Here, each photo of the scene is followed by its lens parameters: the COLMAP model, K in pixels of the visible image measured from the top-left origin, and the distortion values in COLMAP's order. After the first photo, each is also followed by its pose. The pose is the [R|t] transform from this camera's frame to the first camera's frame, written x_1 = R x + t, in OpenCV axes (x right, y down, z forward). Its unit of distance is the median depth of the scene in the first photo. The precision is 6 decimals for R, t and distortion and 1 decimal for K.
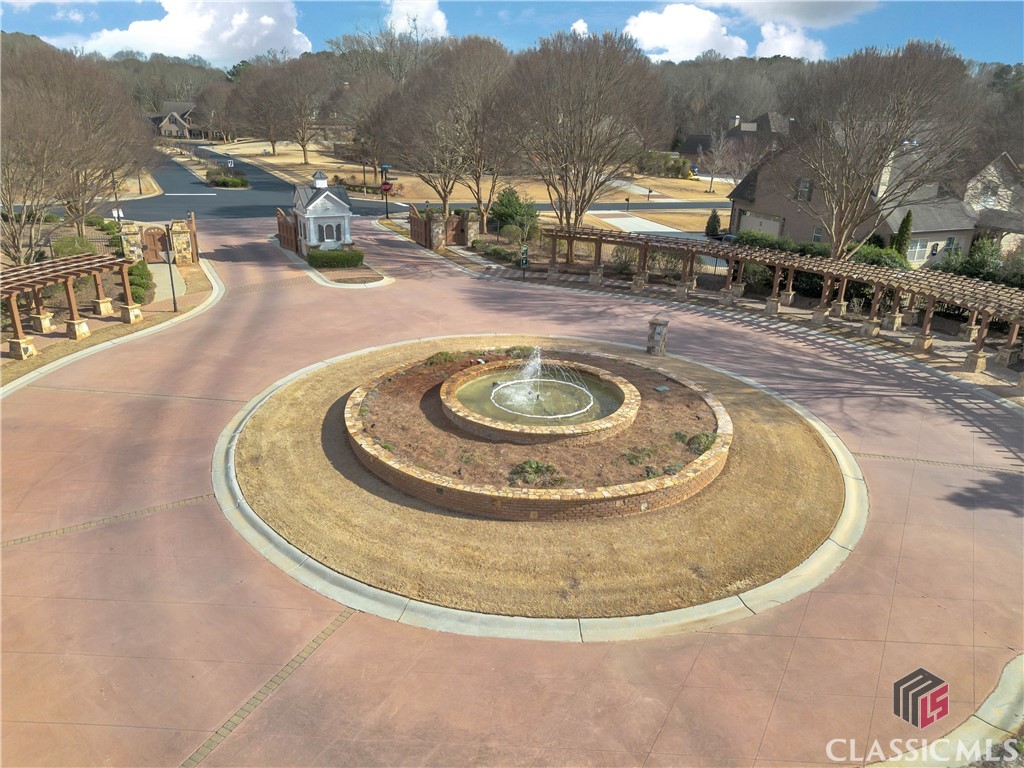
lens RADIAL K [[726.1, 0, 512.0], [0, 726.1, 384.0], [0, 0, 1]] dist [0.119675, -0.139235]
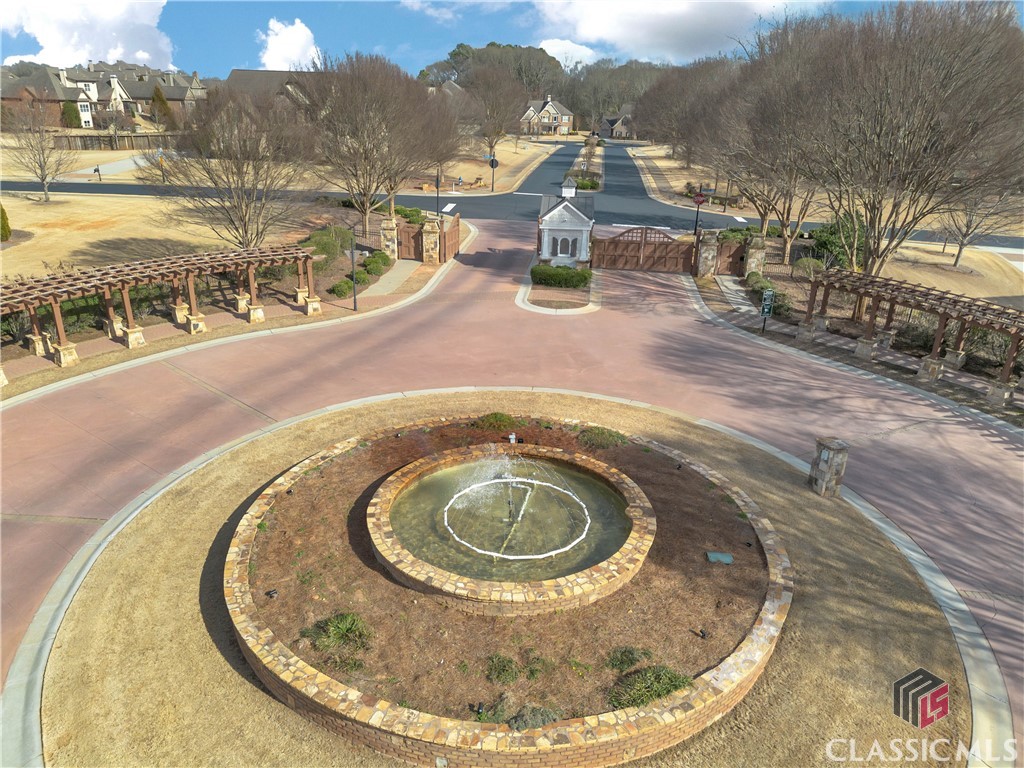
lens RADIAL K [[726.1, 0, 512.0], [0, 726.1, 384.0], [0, 0, 1]] dist [0.119675, -0.139235]
pose [[0.822442, 0.207917, -0.529490, 0.224535], [-0.208849, 0.976172, 0.058918, -0.085410], [0.529123, 0.062126, 0.846268, 0.227546]]
